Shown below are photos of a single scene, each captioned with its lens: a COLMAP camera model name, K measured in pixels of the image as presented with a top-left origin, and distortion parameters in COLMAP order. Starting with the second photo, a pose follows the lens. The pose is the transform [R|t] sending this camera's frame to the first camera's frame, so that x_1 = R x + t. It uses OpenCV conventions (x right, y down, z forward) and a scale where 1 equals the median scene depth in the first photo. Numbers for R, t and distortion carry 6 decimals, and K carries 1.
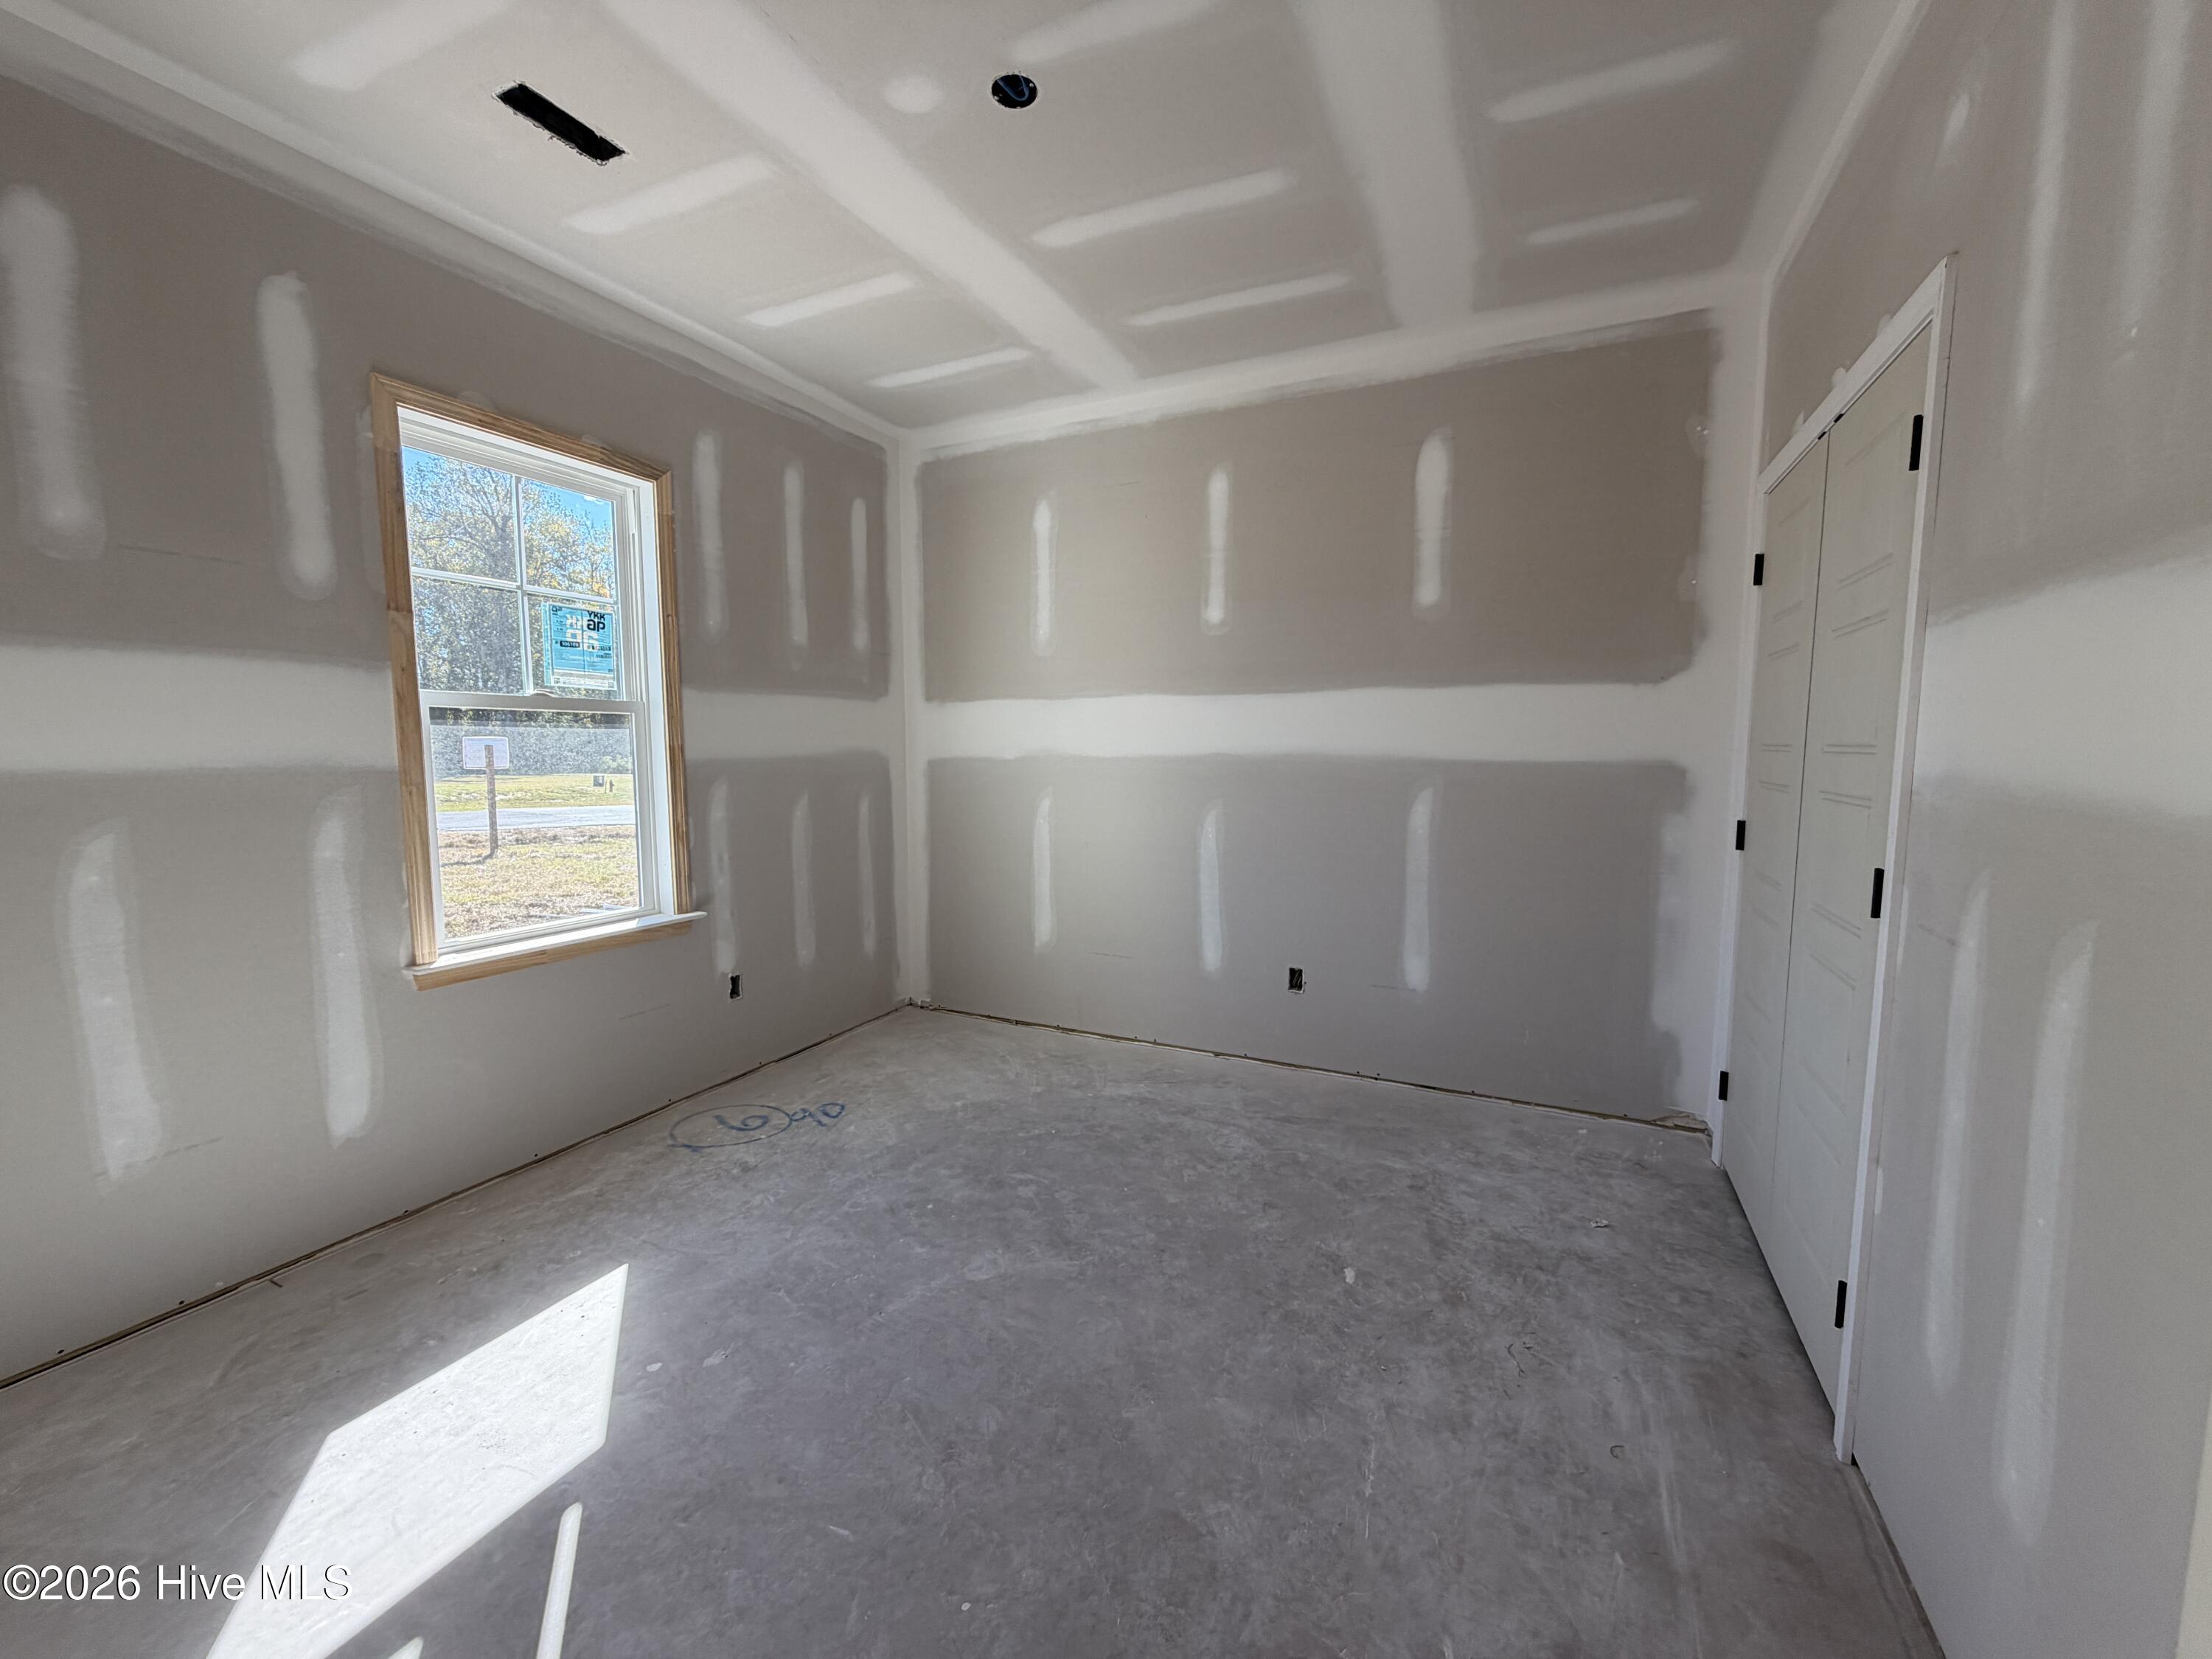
lens RADIAL K [[883.1, 0, 1100.2], [0, 883.1, 830.6], [0, 0, 1]] dist [-0.001410, 0.000769]
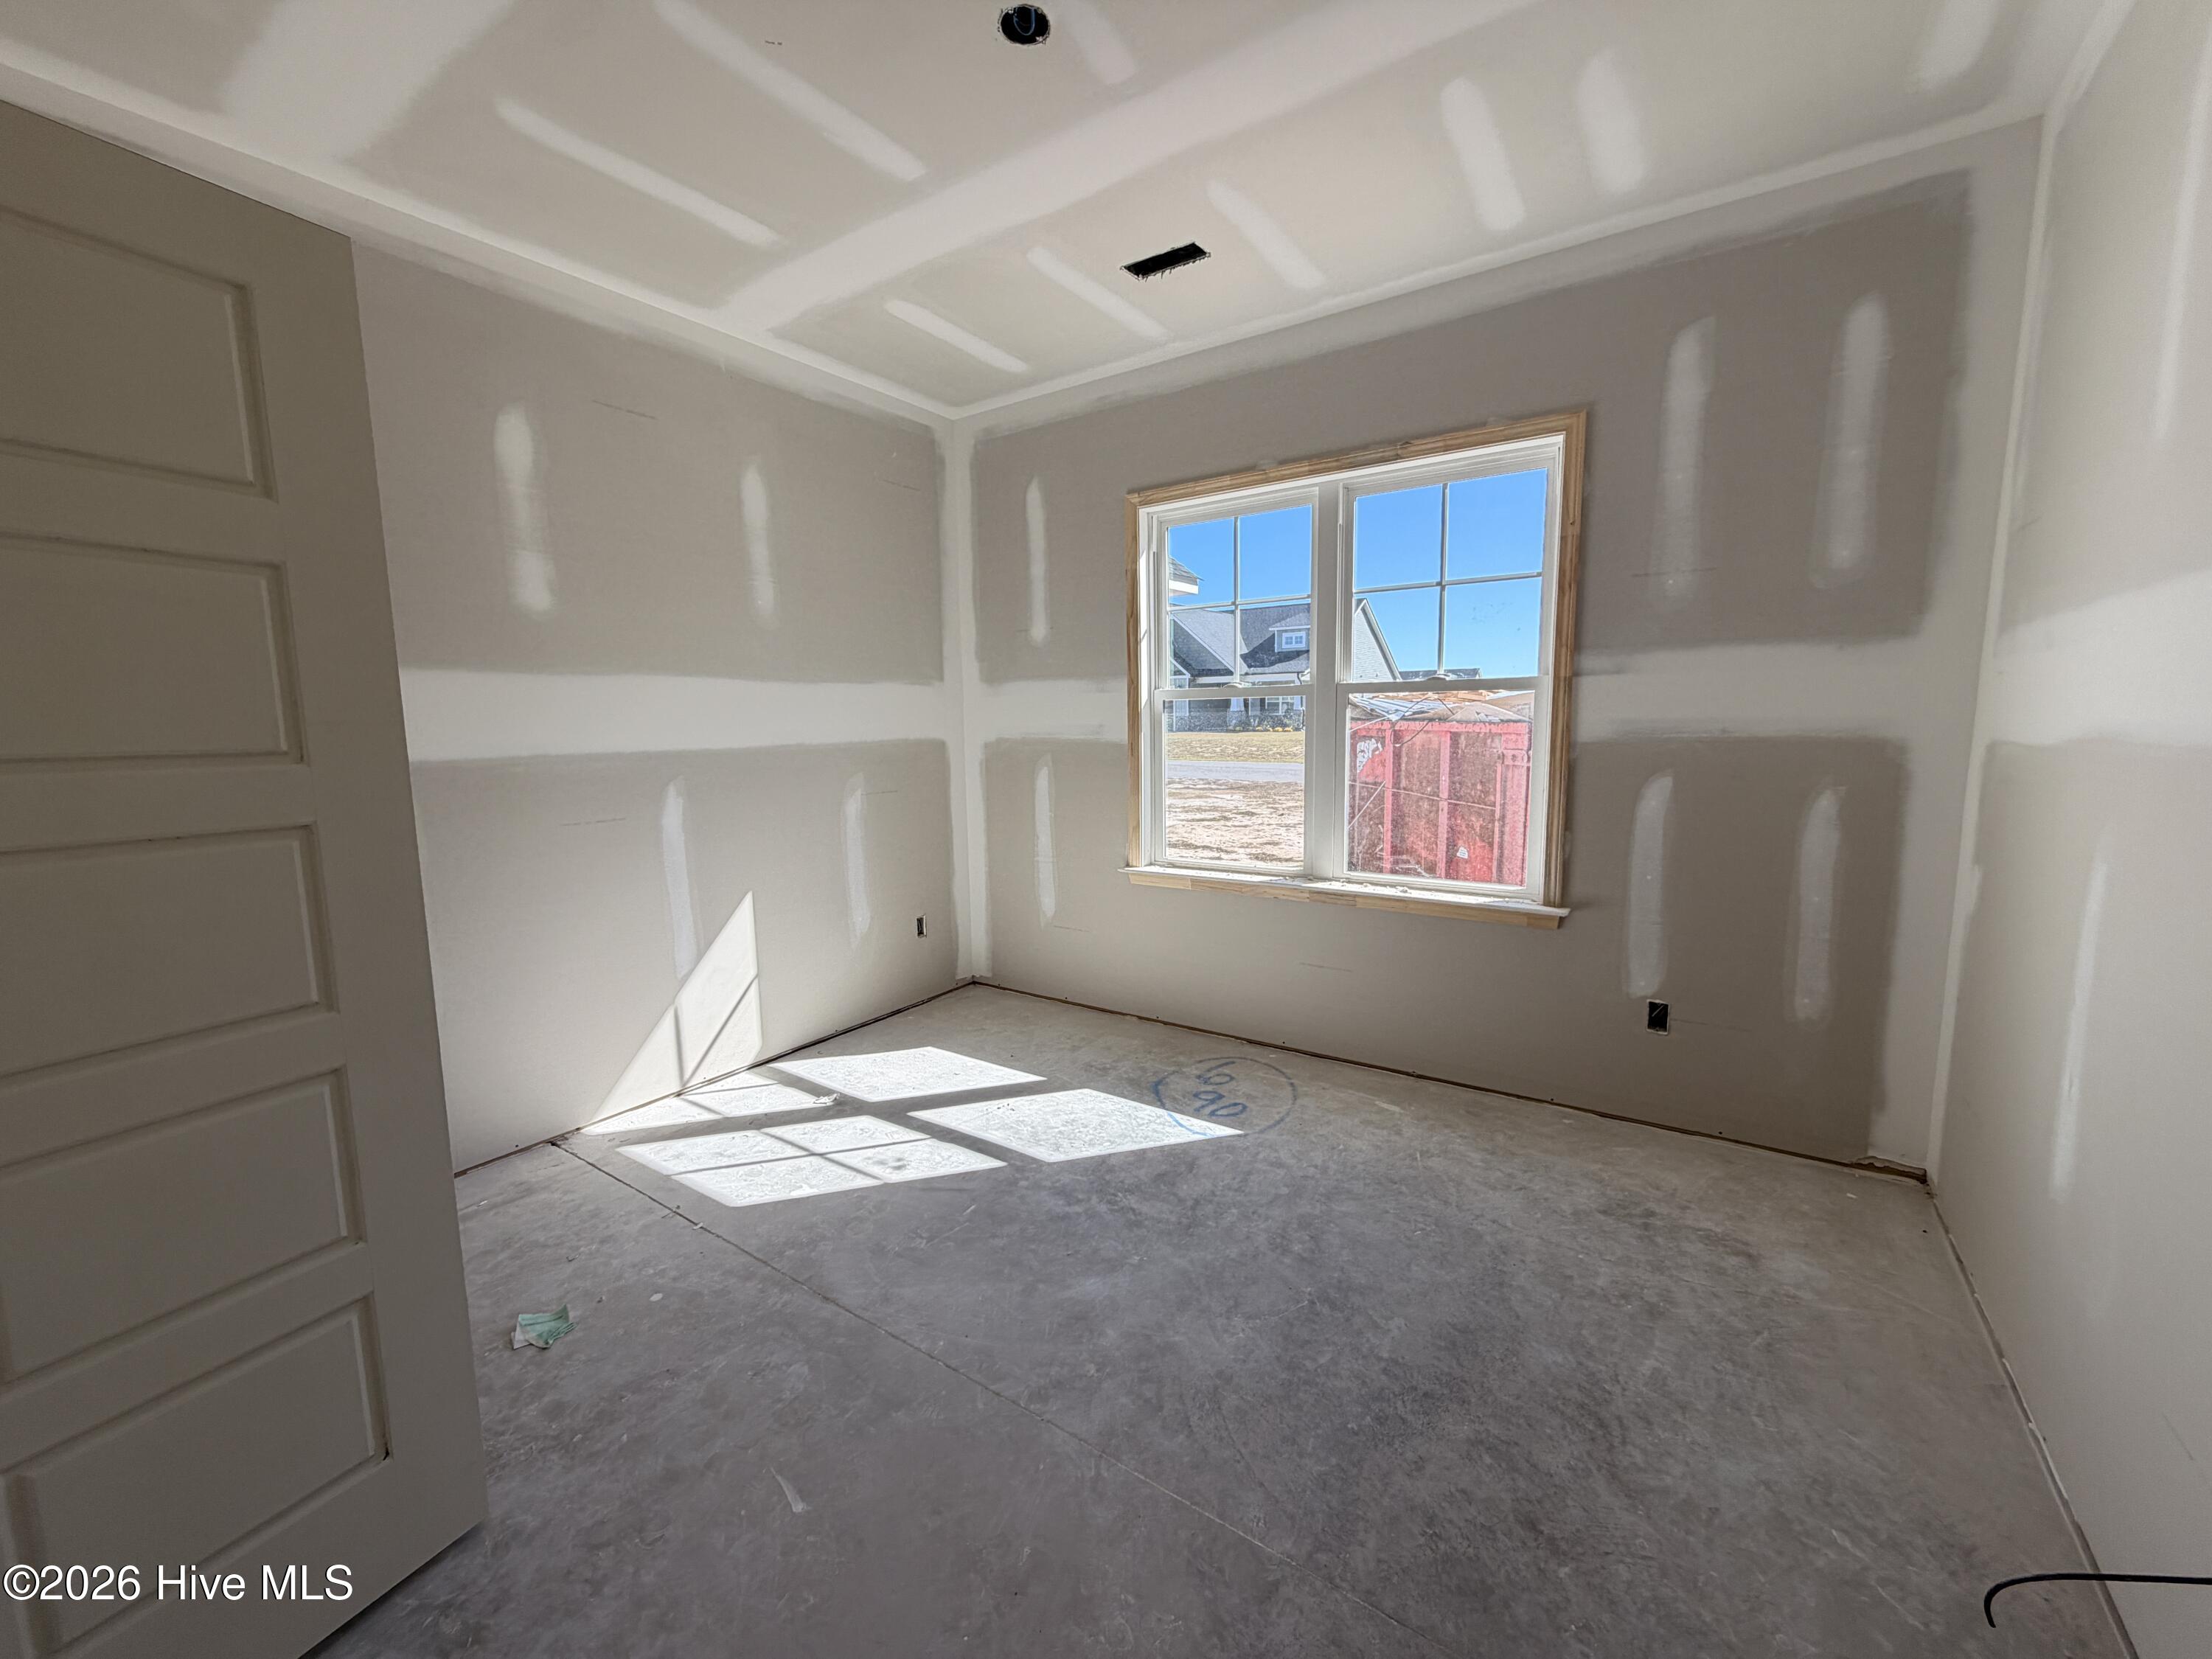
lens RADIAL K [[883.1, 0, 1100.2], [0, 883.1, 830.6], [0, 0, 1]] dist [-0.001410, 0.000769]
pose [[-0.152415, 0.124618, -0.980428, 0.644155], [-0.077650, 0.987442, 0.137581, -0.097247], [0.985261, 0.097100, -0.140825, 0.918484]]
